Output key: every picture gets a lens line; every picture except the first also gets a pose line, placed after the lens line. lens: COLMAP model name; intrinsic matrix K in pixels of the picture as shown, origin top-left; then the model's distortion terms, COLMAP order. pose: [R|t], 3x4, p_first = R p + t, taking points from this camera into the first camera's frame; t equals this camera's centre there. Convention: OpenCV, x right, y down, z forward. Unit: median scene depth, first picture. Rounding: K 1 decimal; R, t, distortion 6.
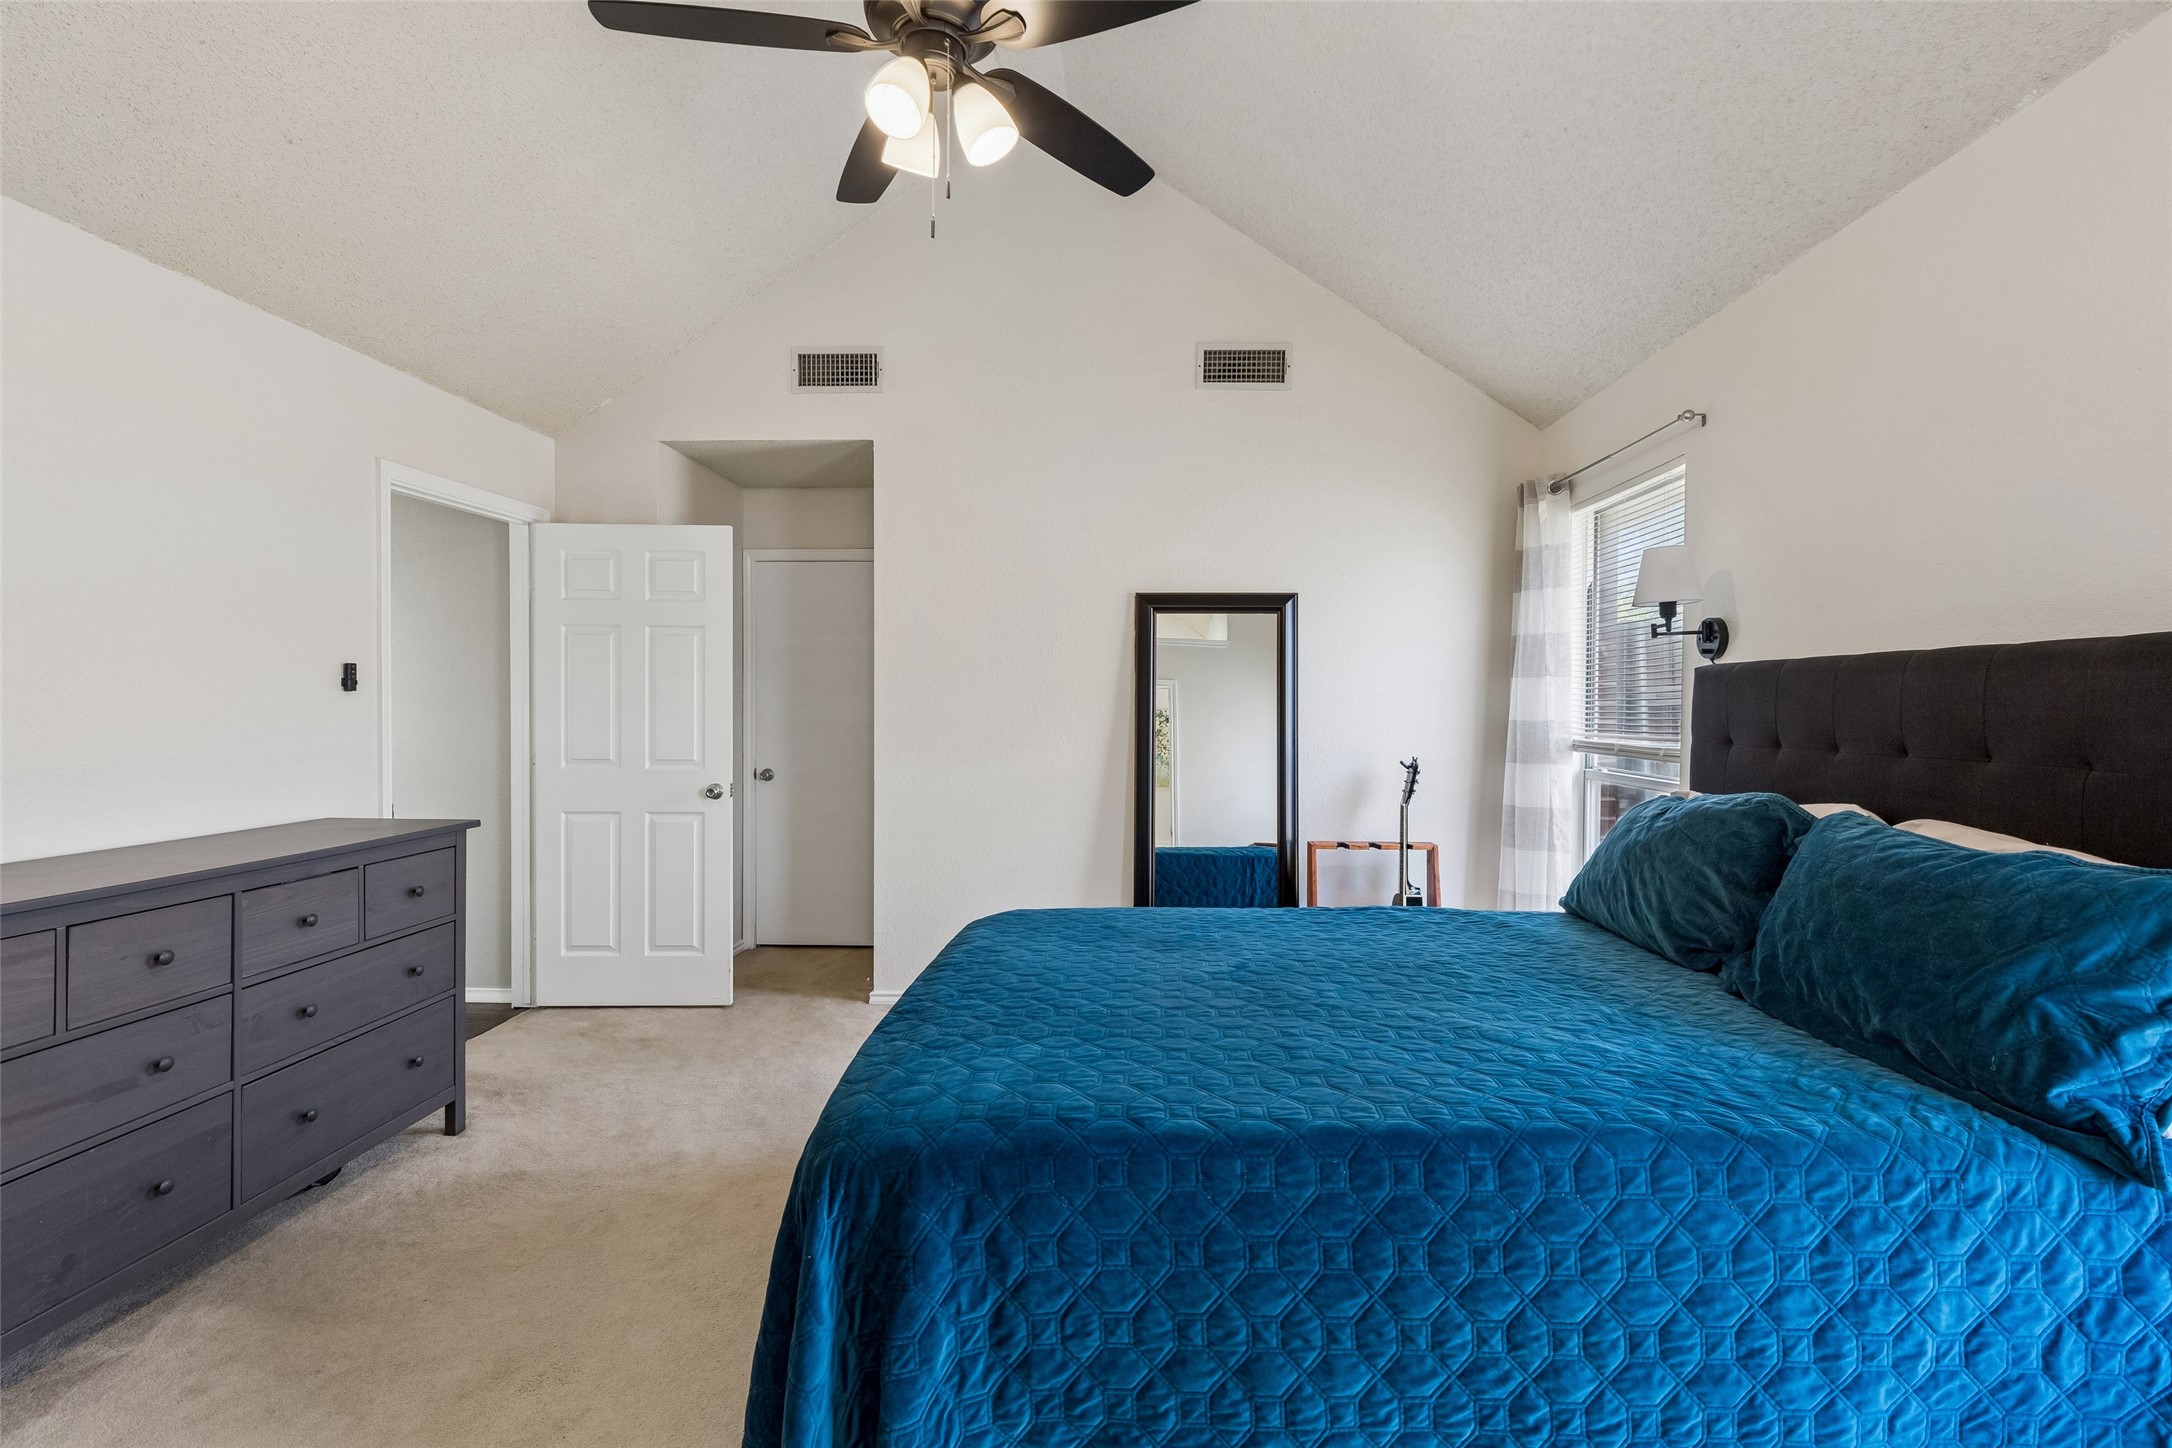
lens RADIAL K [[975.2, 0, 1094.5], [0, 975.2, 716.1], [0, 0, 1]] dist [0.004766, -0.001332]
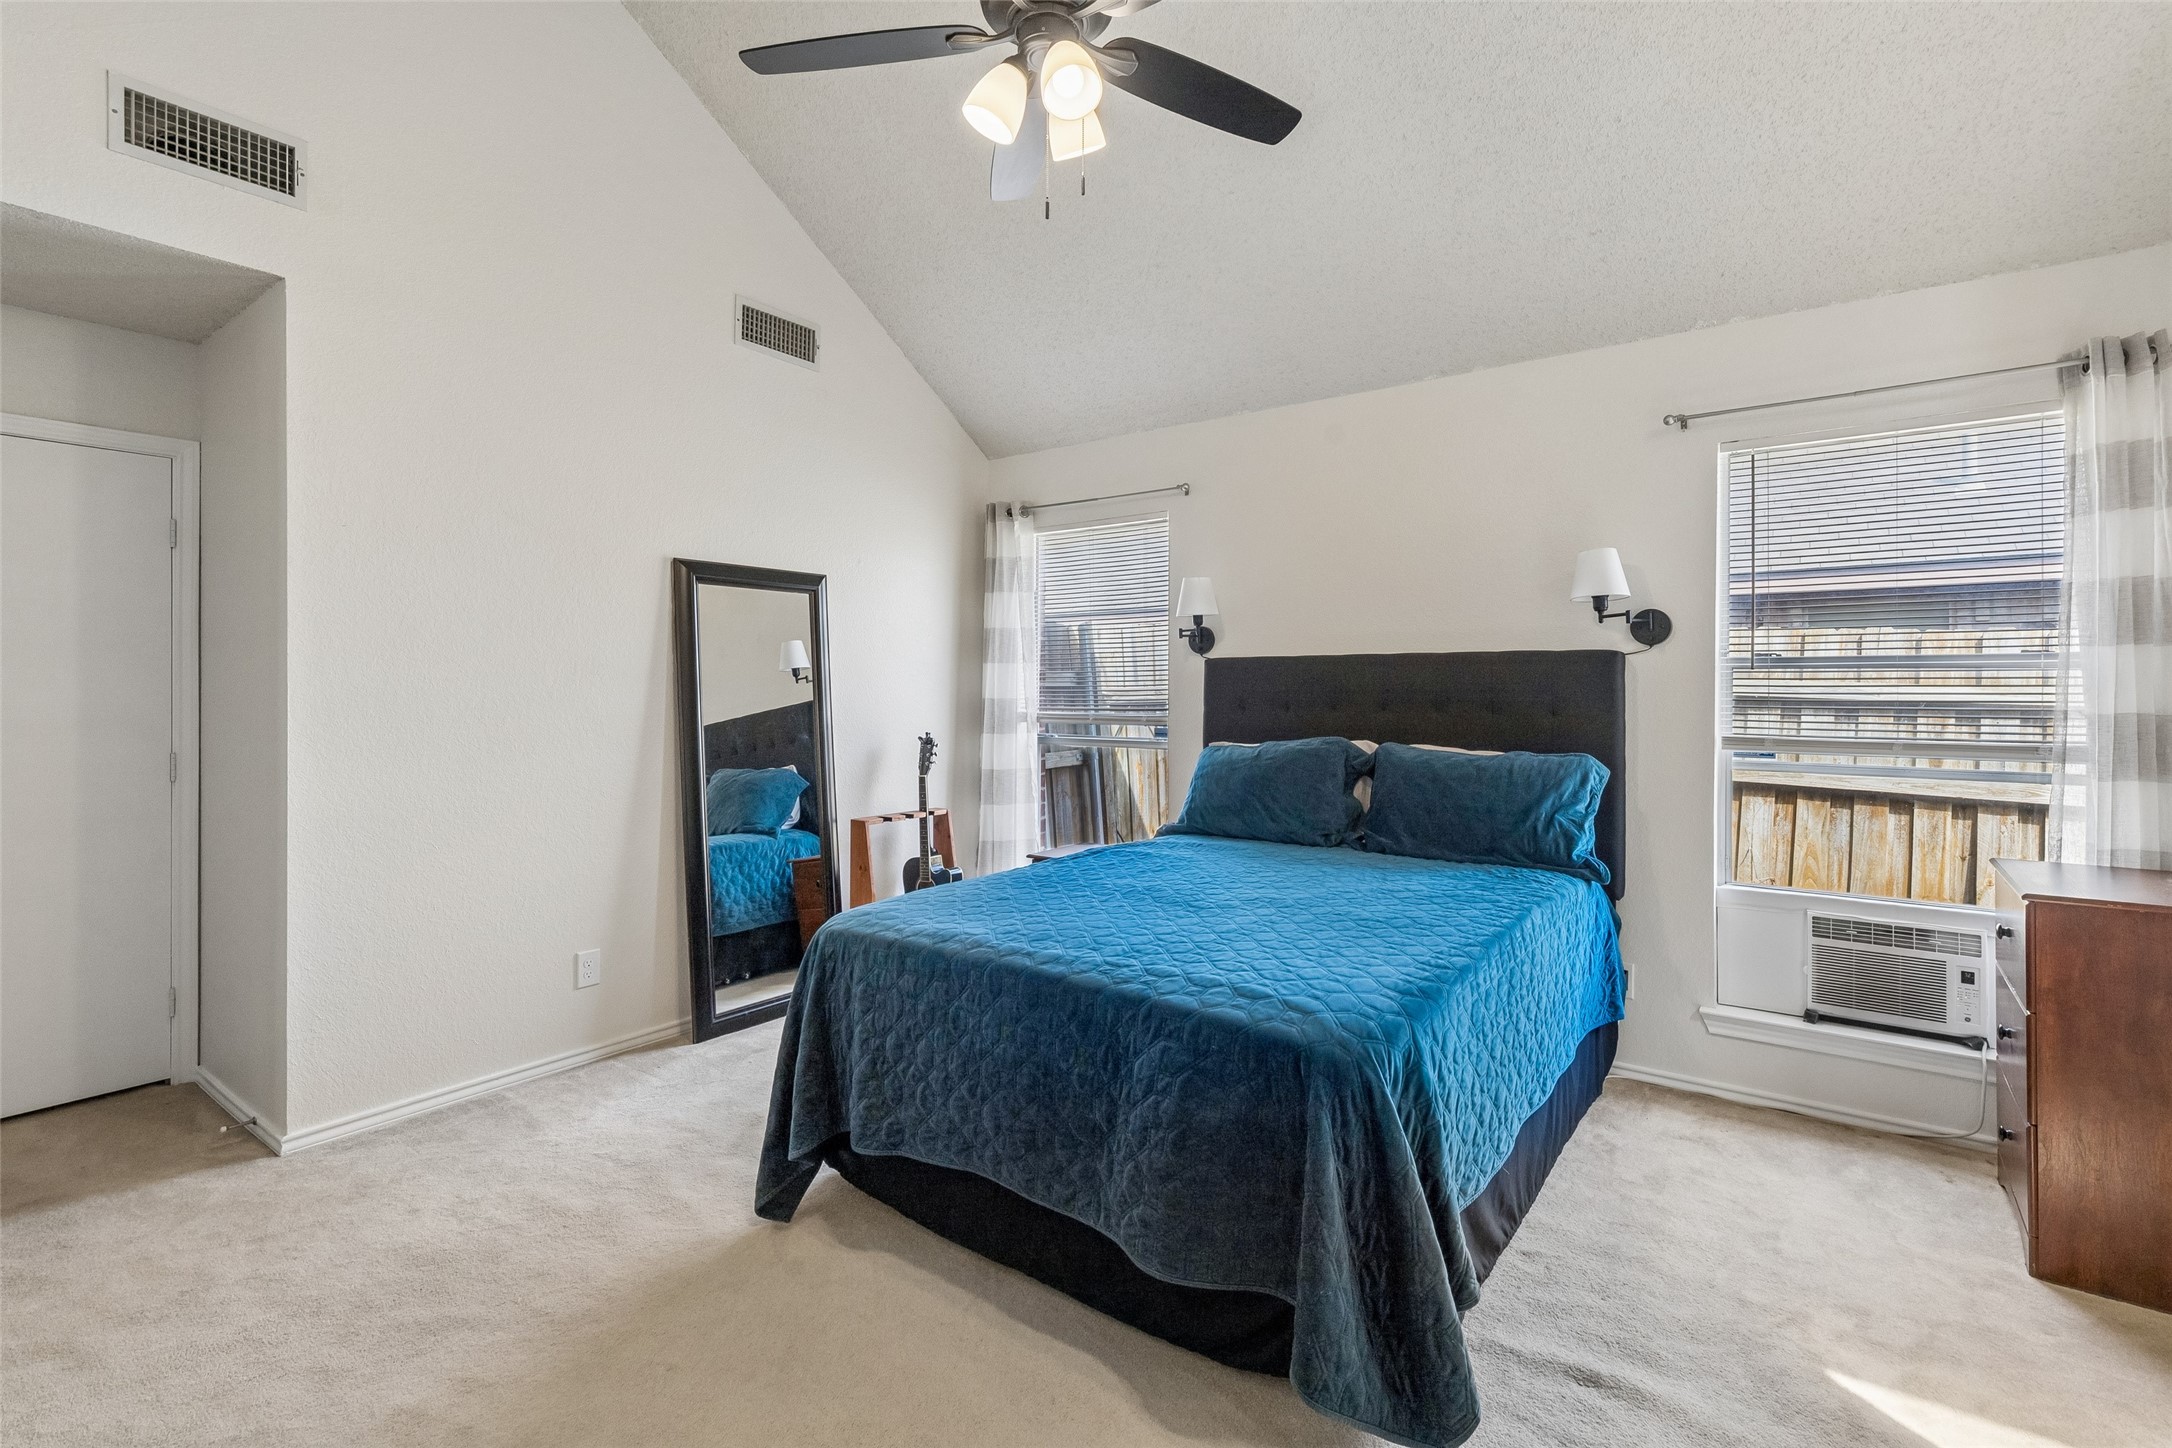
lens RADIAL K [[975.2, 0, 1146.7], [0, 975.2, 688.9], [0, 0, 1]] dist [0.004766, -0.001332]
pose [[0.552423, -0.006615, 0.833538, -0.459221], [0.011826, 0.999930, 0.000098, -0.004767], [-0.833480, 0.009803, 0.552462, 0.173328]]
